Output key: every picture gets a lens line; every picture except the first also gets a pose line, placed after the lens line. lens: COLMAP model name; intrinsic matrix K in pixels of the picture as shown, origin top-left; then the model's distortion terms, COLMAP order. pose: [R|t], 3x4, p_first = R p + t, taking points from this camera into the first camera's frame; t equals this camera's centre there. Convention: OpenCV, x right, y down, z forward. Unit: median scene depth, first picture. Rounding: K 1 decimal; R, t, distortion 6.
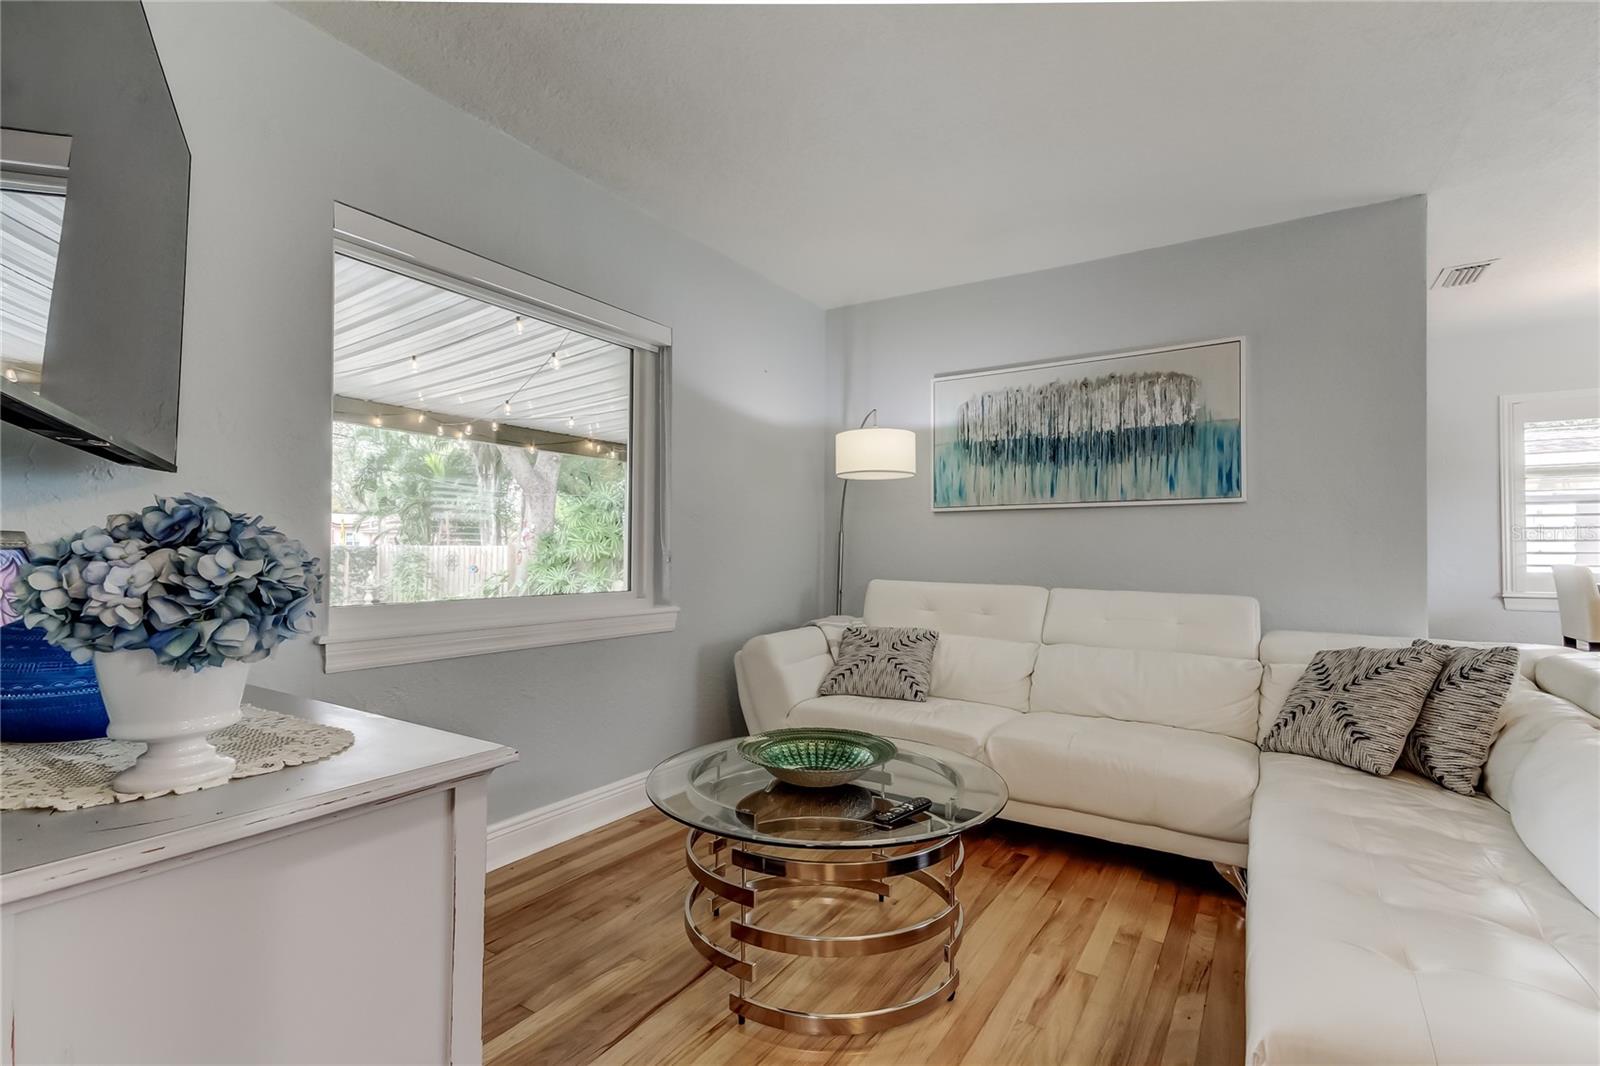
lens RADIAL K [[744.0, 0, 807.3], [0, 744.0, 533.0], [0, 0, 1]] dist [0.026107, -0.007420]
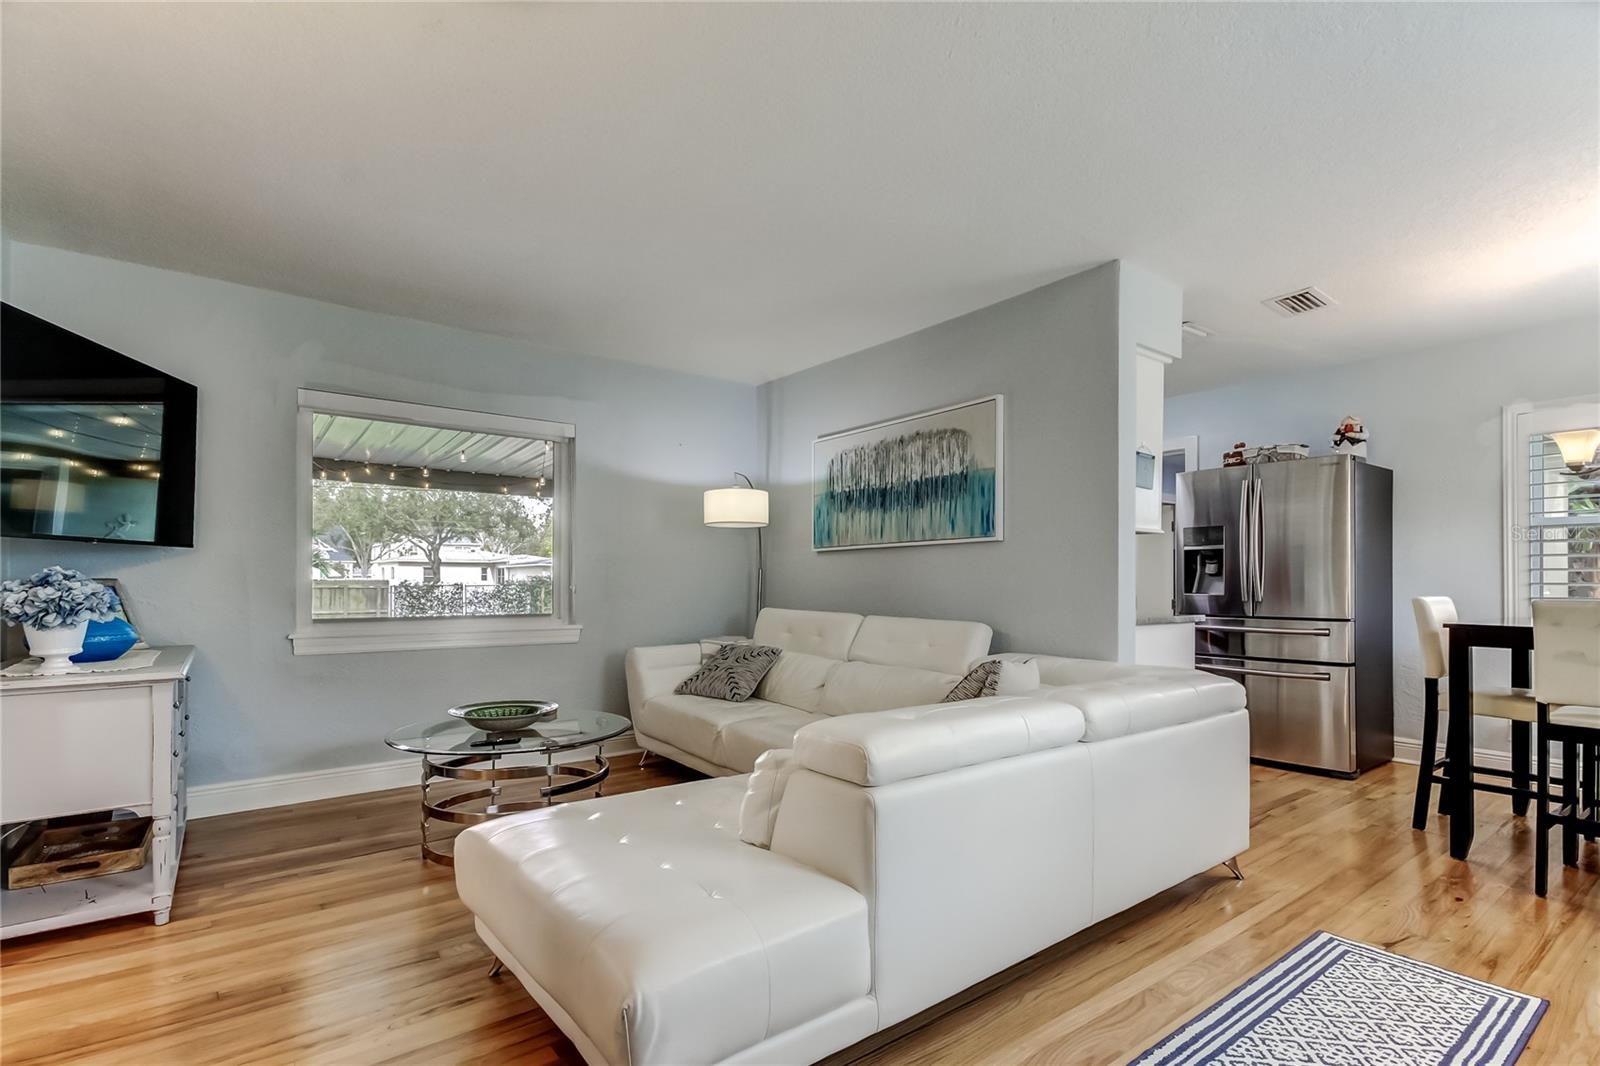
lens RADIAL K [[744.0, 0, 790.8], [0, 744.0, 564.2], [0, 0, 1]] dist [0.026107, -0.007420]
pose [[0.941240, -0.012696, -0.337501, 0.619234], [0.012280, 0.999919, -0.003366, -0.004937], [0.337516, -0.000976, 0.941319, -0.160380]]
